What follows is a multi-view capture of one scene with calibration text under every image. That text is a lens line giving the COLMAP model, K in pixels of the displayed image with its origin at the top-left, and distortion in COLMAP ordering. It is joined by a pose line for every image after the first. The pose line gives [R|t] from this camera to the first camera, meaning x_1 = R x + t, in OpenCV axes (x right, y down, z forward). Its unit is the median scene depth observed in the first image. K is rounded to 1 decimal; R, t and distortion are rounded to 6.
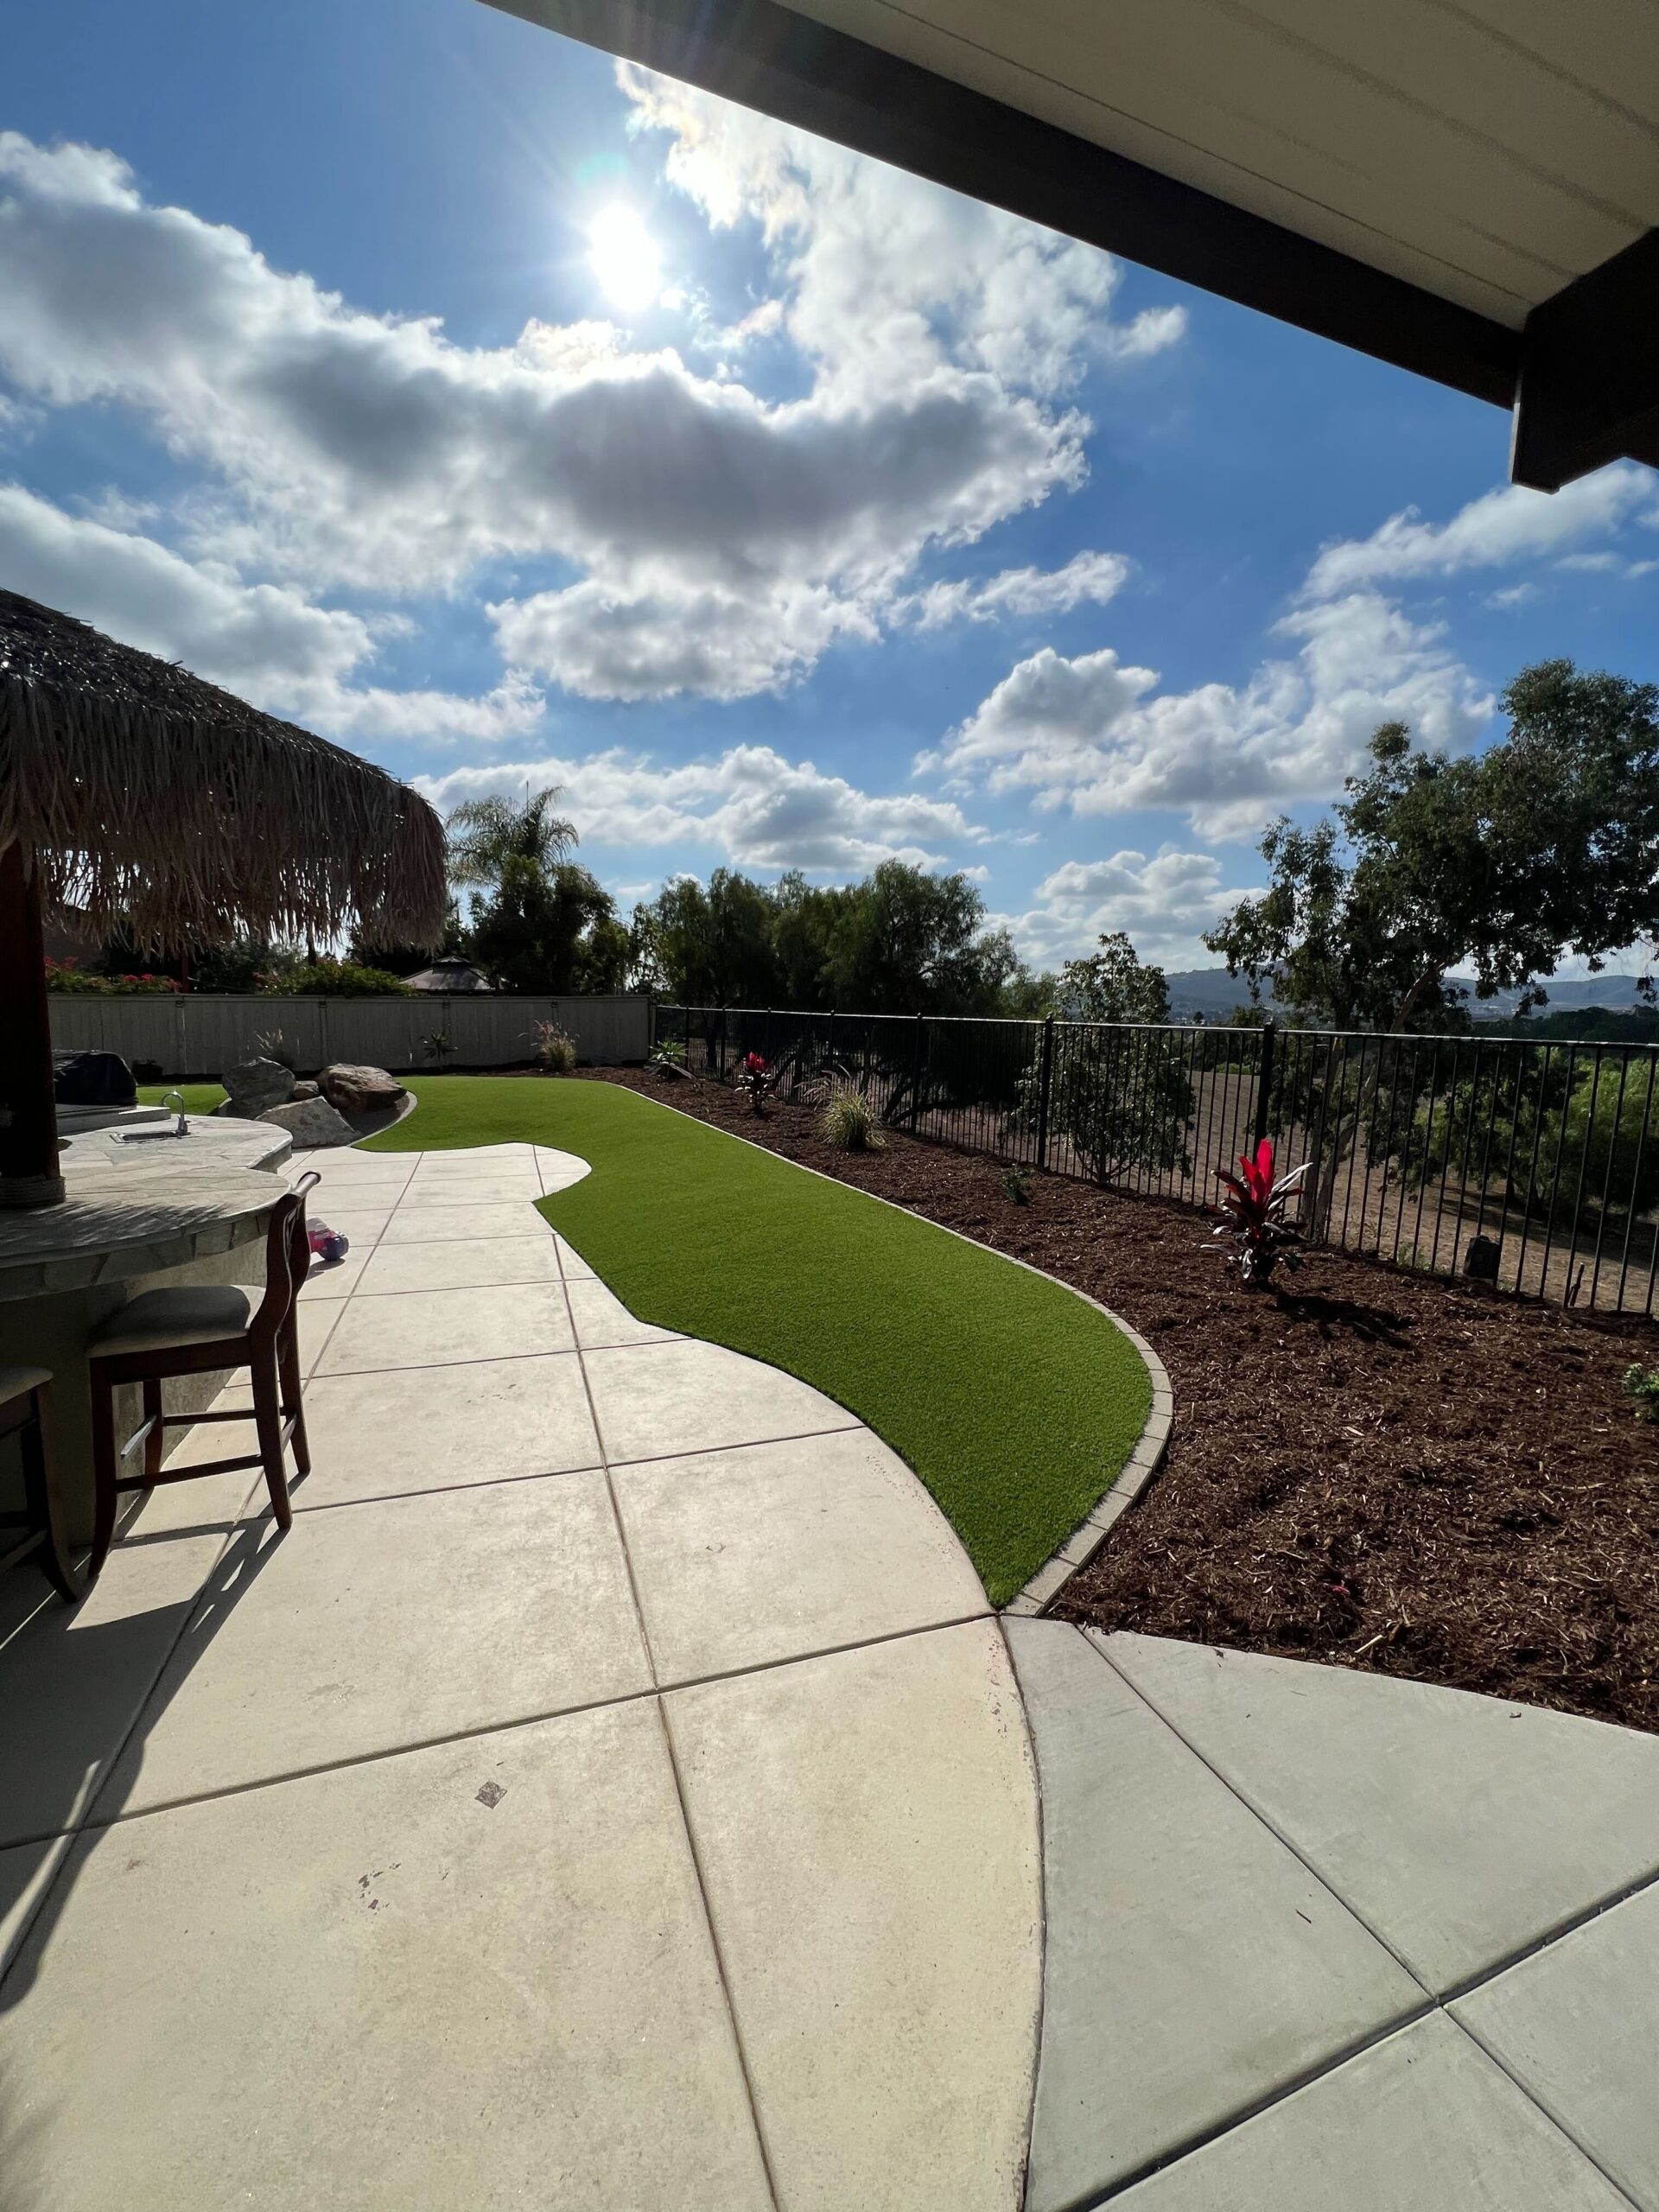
lens RADIAL K [[892.0, 0, 786.6], [0, 892.0, 1107.2], [0, 0, 1]] dist [0.014045, 0.000112]
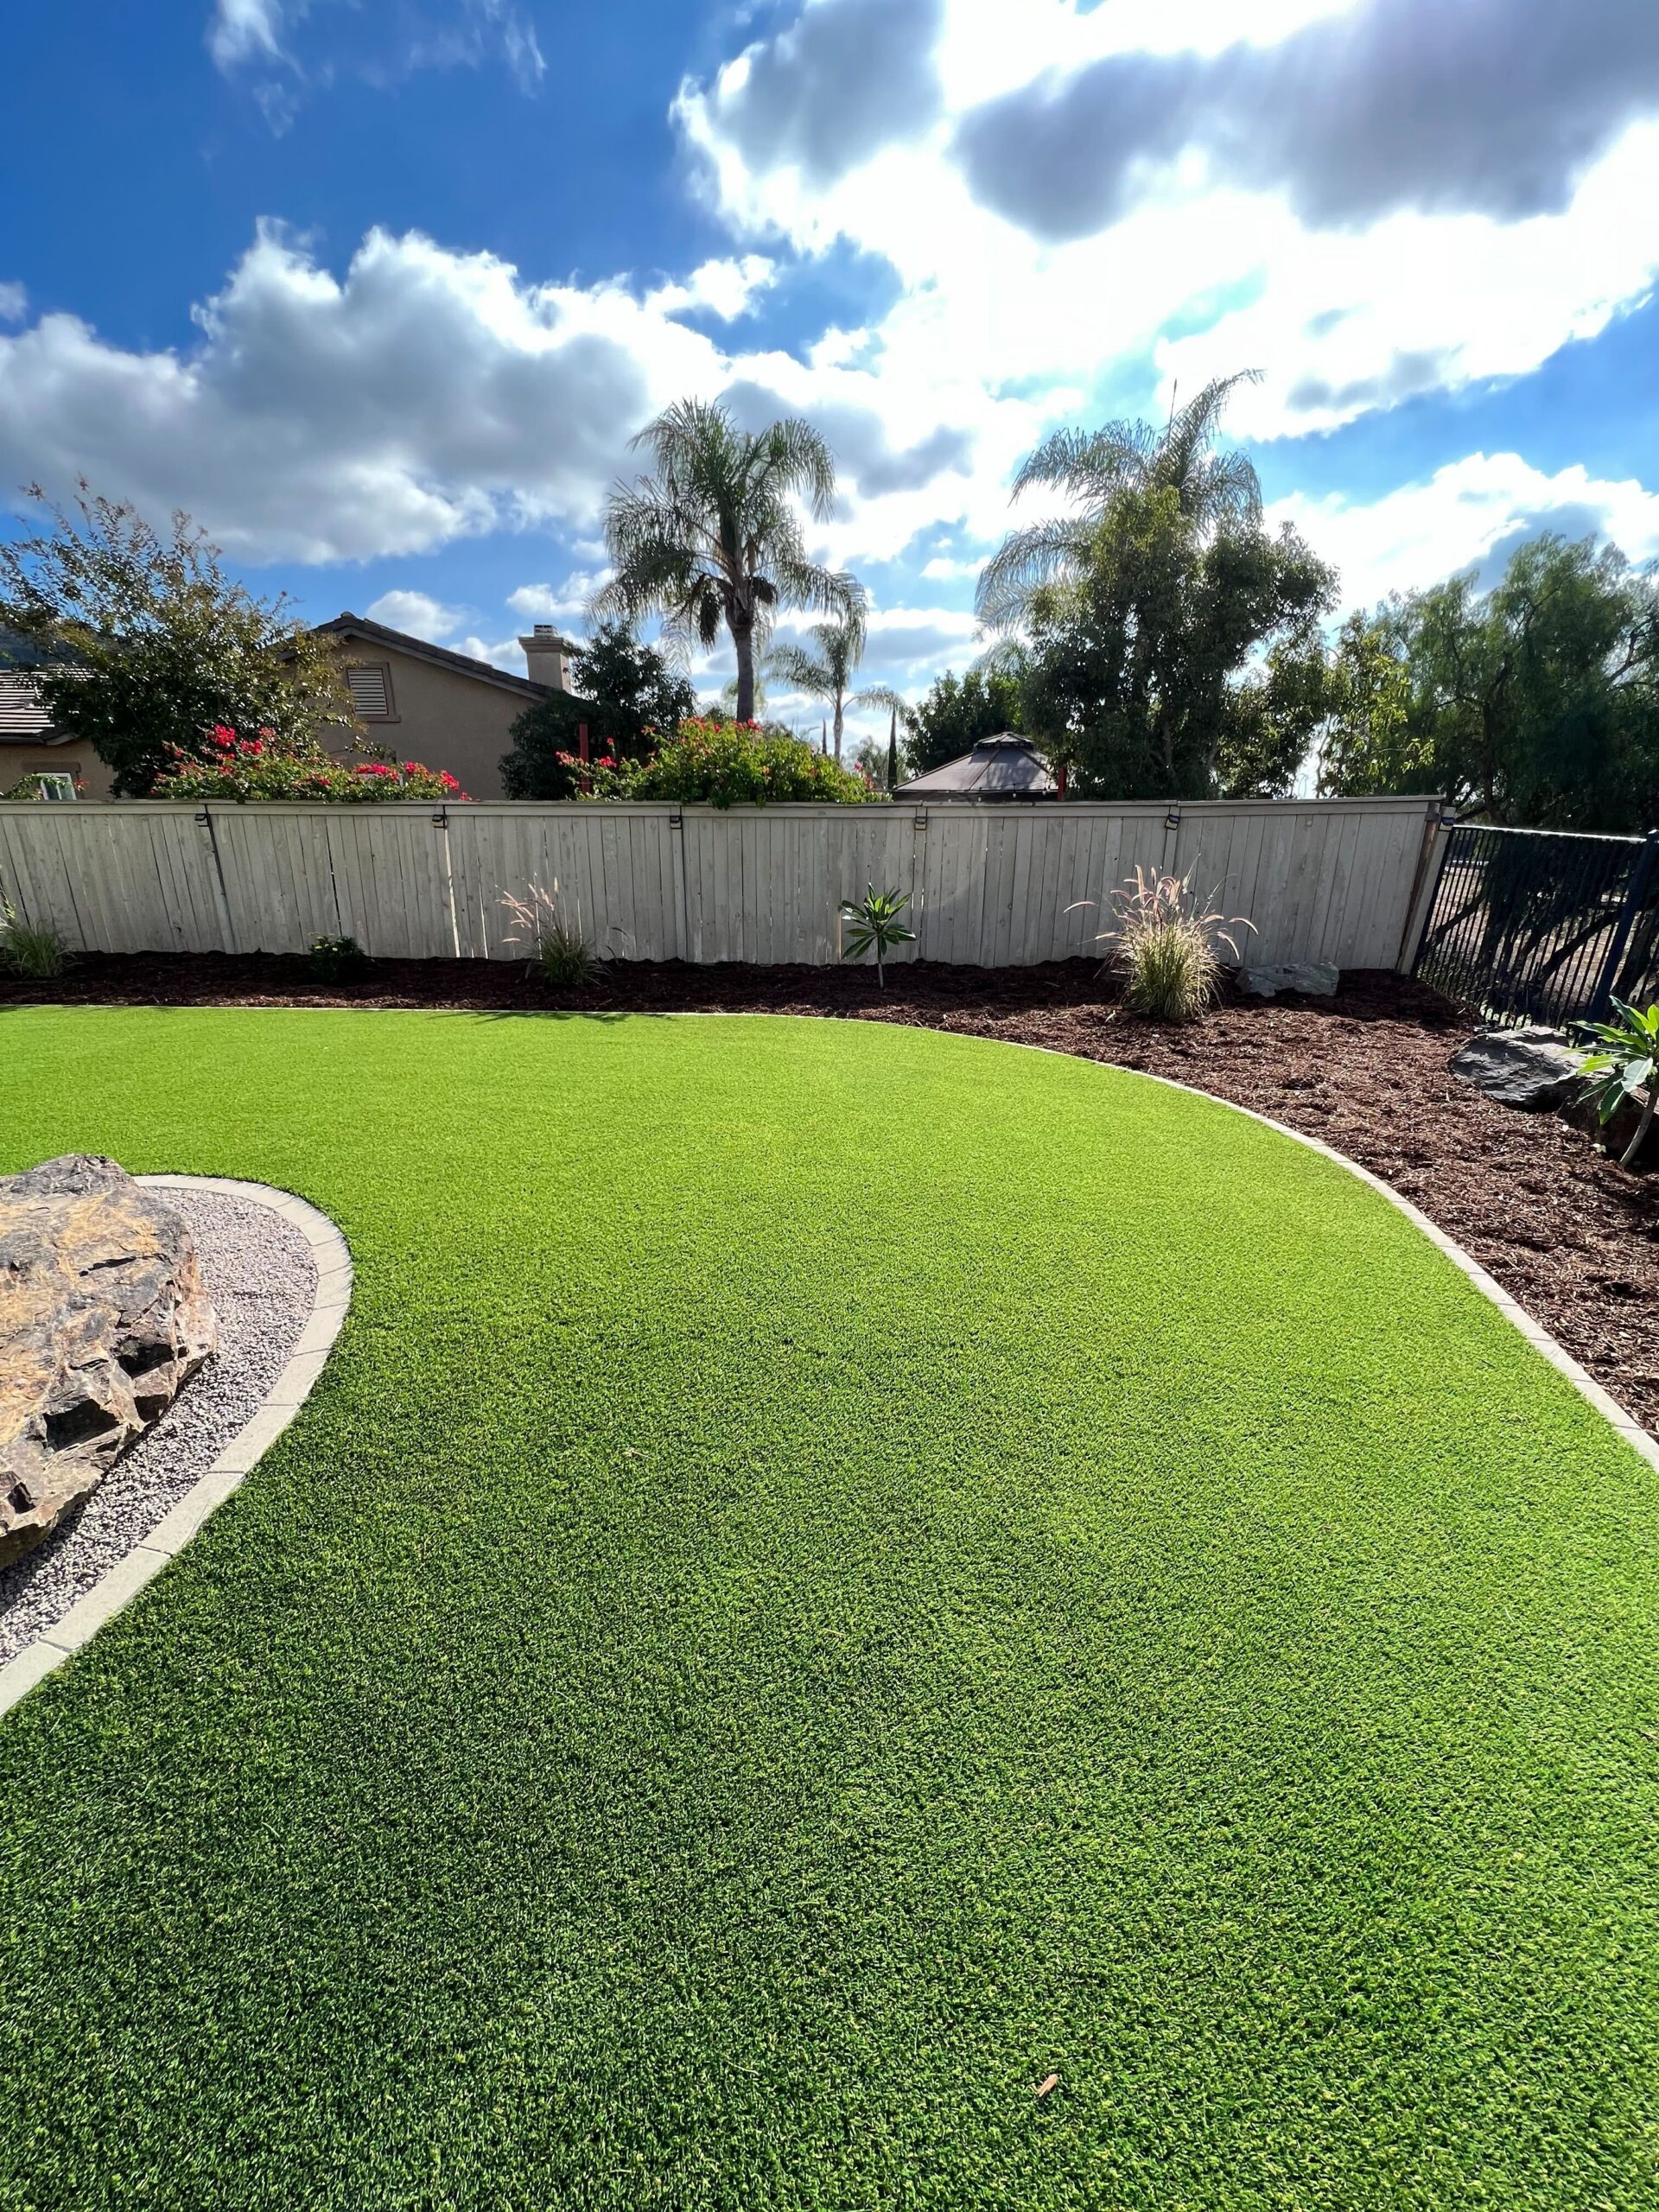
lens RADIAL K [[887.8, 0, 829.5], [0, 887.8, 1106.0], [0, 0, 1]] dist [0.002113, 0.000076]
pose [[0.828322, 0.178932, -0.530910, -0.124387], [-0.066298, 0.972274, 0.224247, -0.057619], [0.556315, -0.150551, 0.817220, 0.463959]]
